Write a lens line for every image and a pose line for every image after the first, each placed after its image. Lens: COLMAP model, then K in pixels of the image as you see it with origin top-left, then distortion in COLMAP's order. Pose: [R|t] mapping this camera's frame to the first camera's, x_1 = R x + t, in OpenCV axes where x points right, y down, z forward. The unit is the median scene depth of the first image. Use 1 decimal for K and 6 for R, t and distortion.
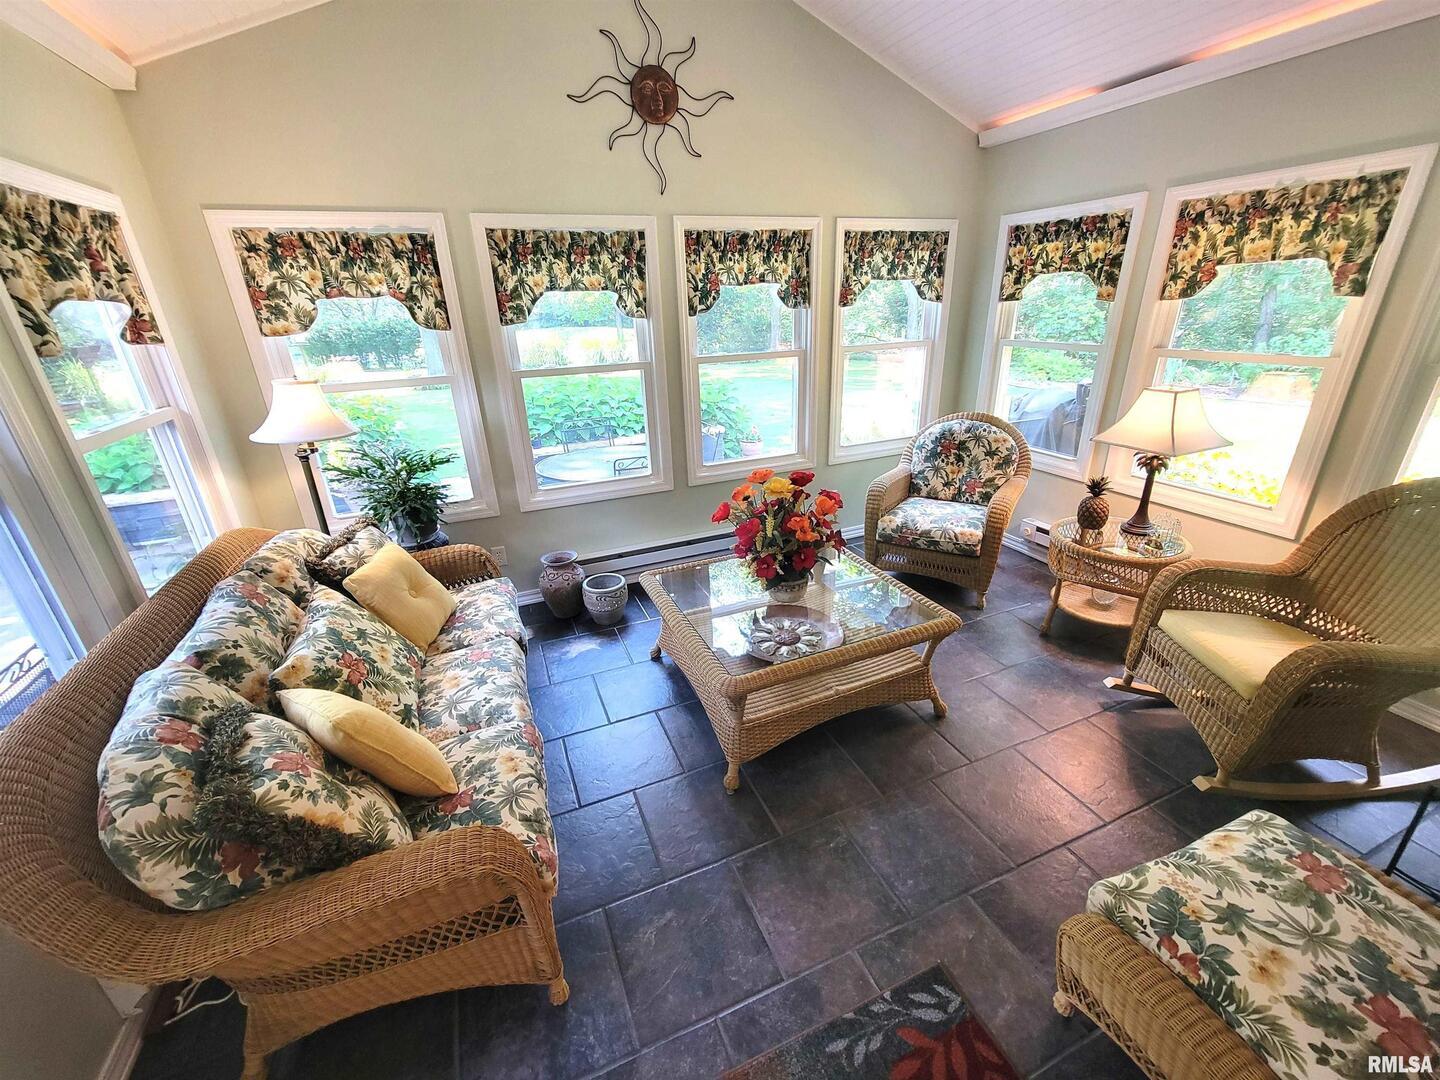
lens RADIAL K [[589.5, 0, 721.8], [0, 589.5, 541.6], [0, 0, 1]] dist [-0.003050, 0.000064]
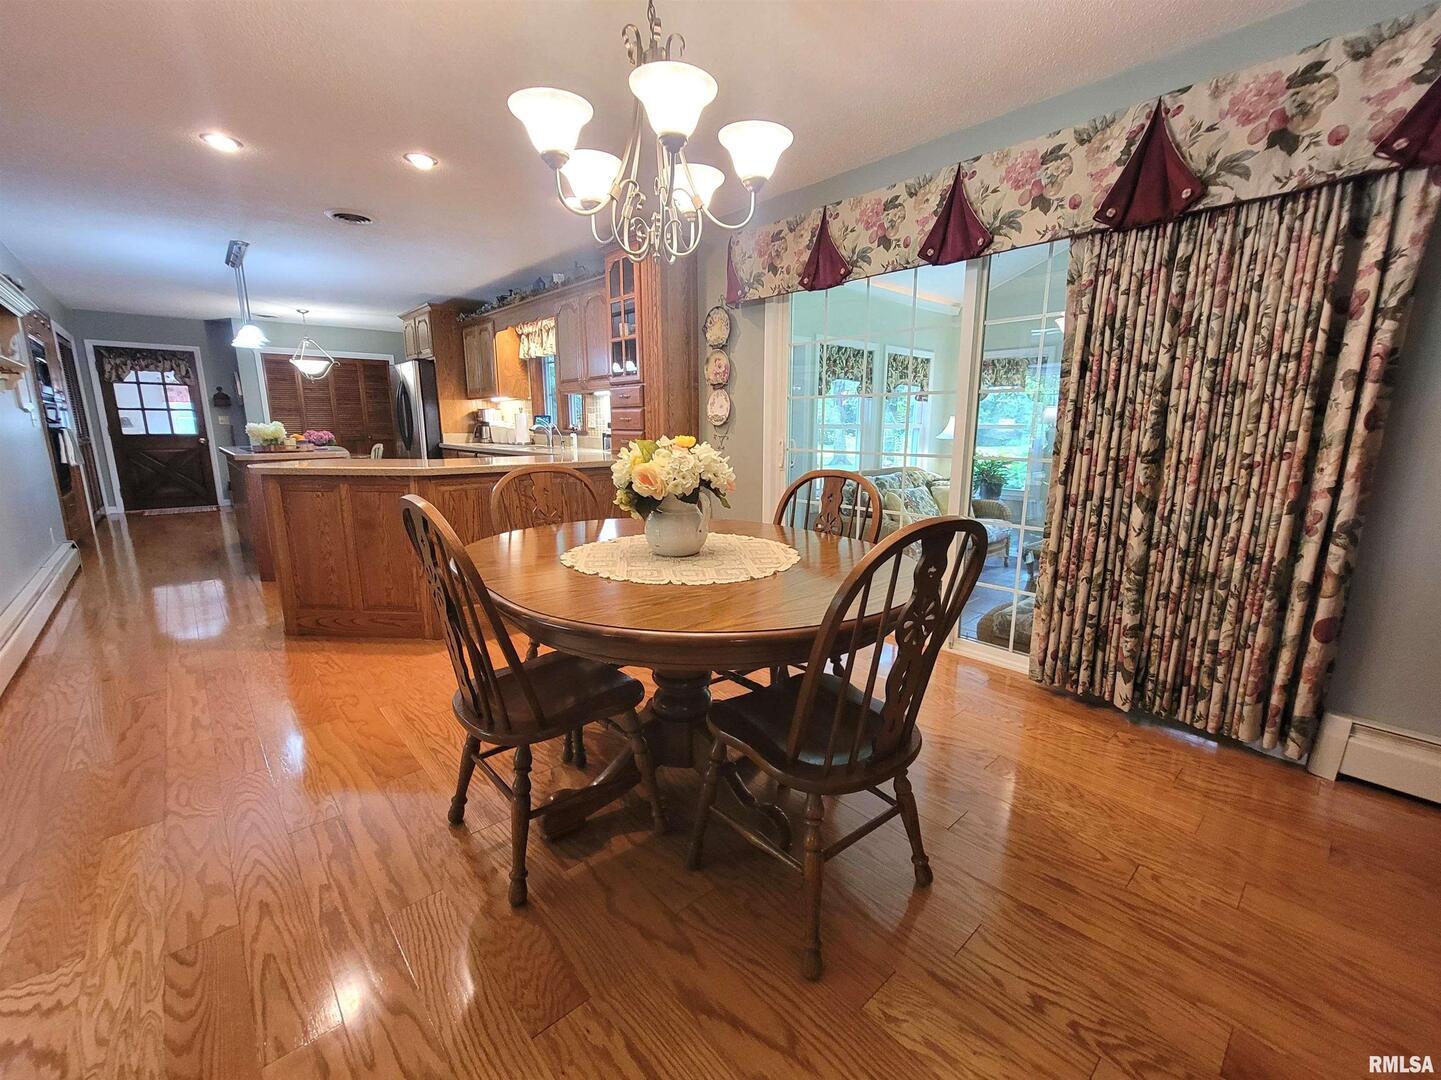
lens RADIAL K [[589.9, 0, 720.6], [0, 589.9, 538.0], [0, 0, 1]] dist [-0.003050, 0.000064]
pose [[0.340821, 0.219393, -0.914171, 1.189265], [-0.371902, 0.924534, 0.083227, 0.332557], [0.863441, 0.311616, 0.396693, -0.634193]]
